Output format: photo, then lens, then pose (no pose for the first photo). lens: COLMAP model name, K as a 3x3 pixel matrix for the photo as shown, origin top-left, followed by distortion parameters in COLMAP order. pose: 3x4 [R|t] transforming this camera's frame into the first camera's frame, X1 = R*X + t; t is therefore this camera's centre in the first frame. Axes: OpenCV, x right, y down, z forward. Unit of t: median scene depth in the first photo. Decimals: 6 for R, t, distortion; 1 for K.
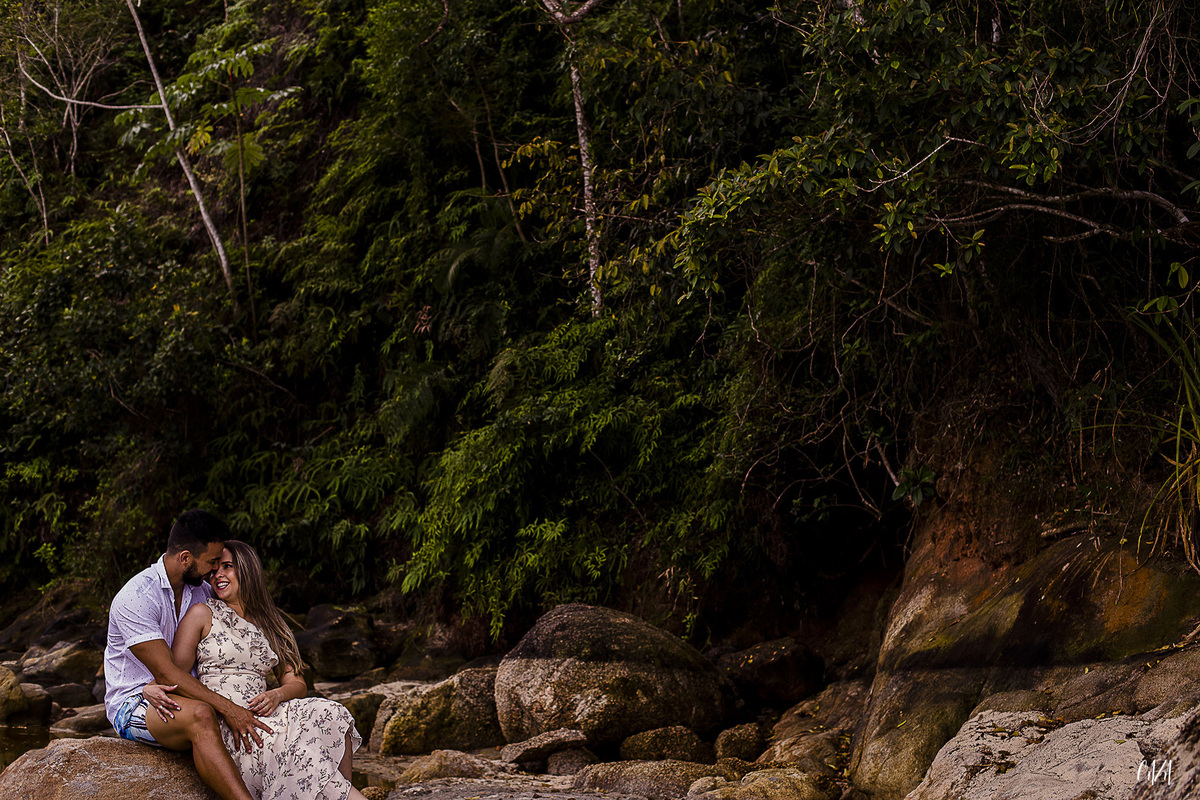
lens RADIAL K [[1738.5, 0, 600.0], [0, 1738.5, 400.0], [0, 0, 1]] dist [-0.115581, 0.033798]
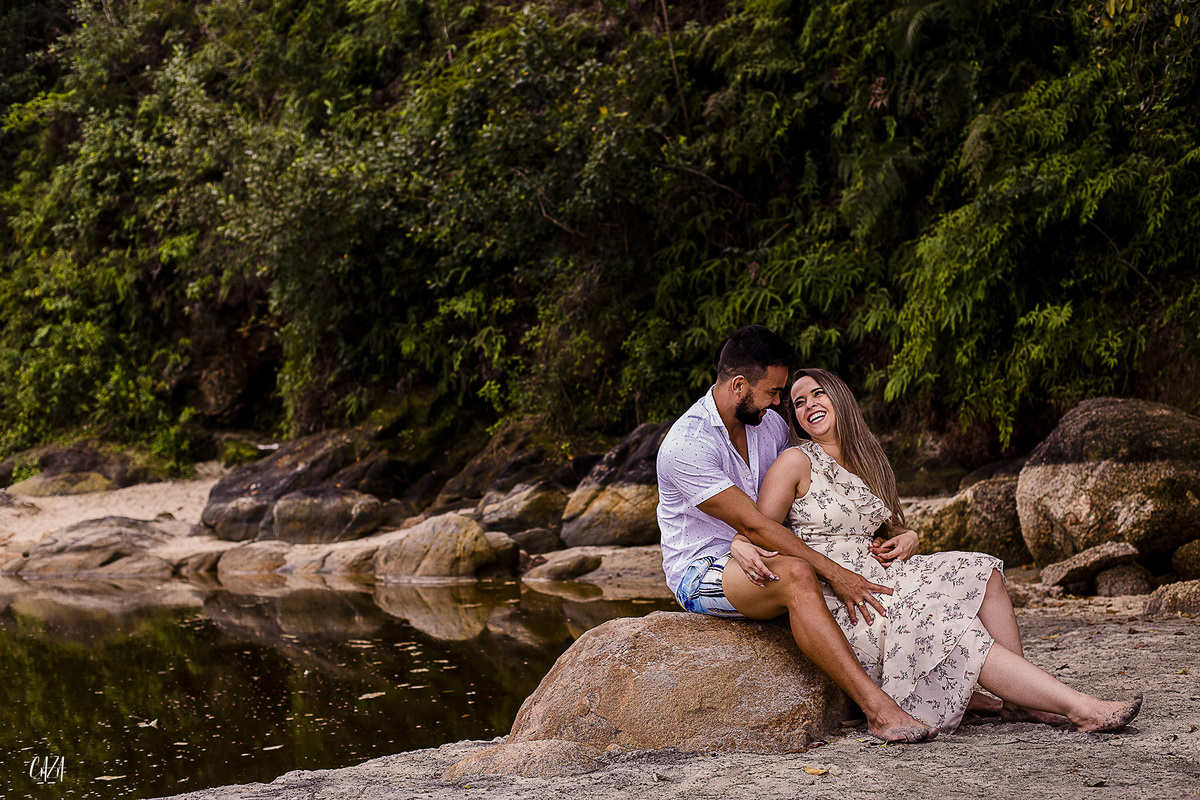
lens RADIAL K [[1738.5, 0, 600.0], [0, 1738.5, 400.0], [0, 0, 1]] dist [-0.115581, 0.033798]
pose [[0.973442, -0.080148, -0.214448, -0.064363], [0.103700, 0.989476, 0.100918, 0.004895], [0.204103, -0.120476, 0.971508, 0.097580]]
